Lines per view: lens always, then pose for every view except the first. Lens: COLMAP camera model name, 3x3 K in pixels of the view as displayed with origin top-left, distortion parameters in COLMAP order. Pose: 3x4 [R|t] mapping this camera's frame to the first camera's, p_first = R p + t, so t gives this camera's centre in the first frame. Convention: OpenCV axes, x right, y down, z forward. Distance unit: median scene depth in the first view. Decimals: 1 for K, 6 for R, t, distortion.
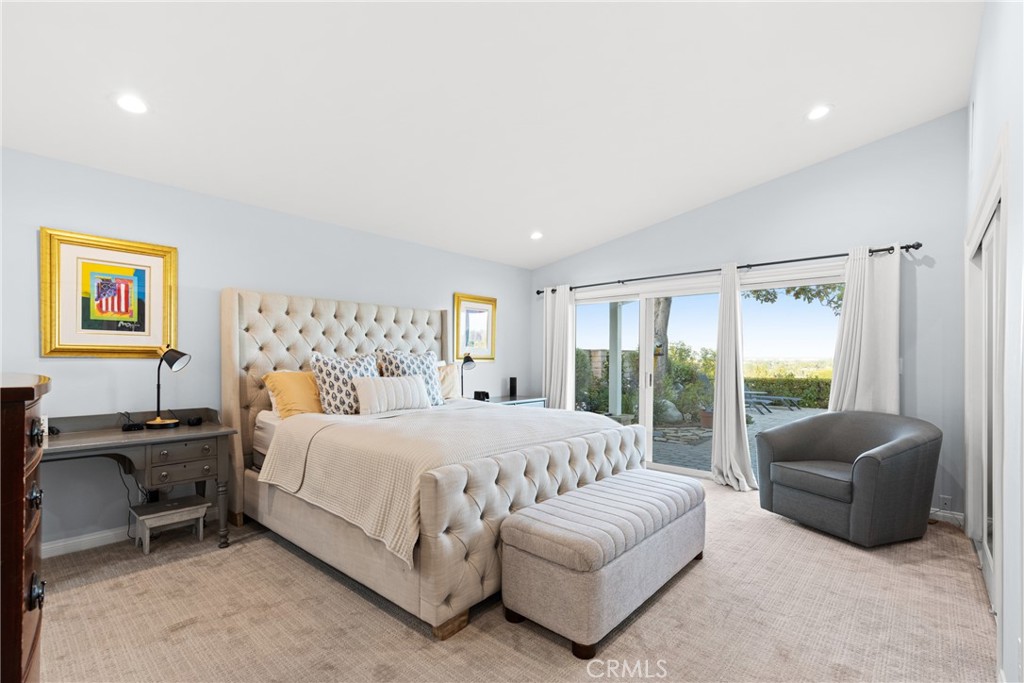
lens RADIAL K [[466.0, 0, 514.7], [0, 466.0, 351.3], [0, 0, 1]] dist [0.002995, -0.000095]
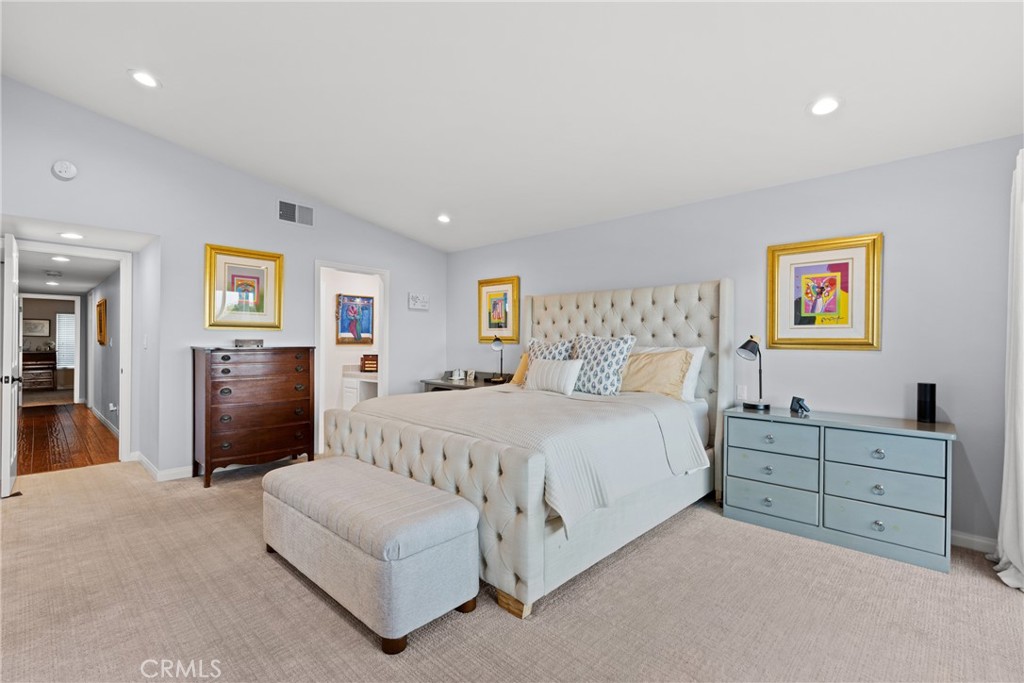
lens RADIAL K [[466.0, 0, 516.5], [0, 466.0, 346.1], [0, 0, 1]] dist [0.002995, -0.000095]
pose [[-0.041073, -0.000227, -0.999156, 0.851275], [0.005175, 0.999987, -0.000440, 0.024035], [0.999143, -0.005189, -0.041072, 0.987409]]
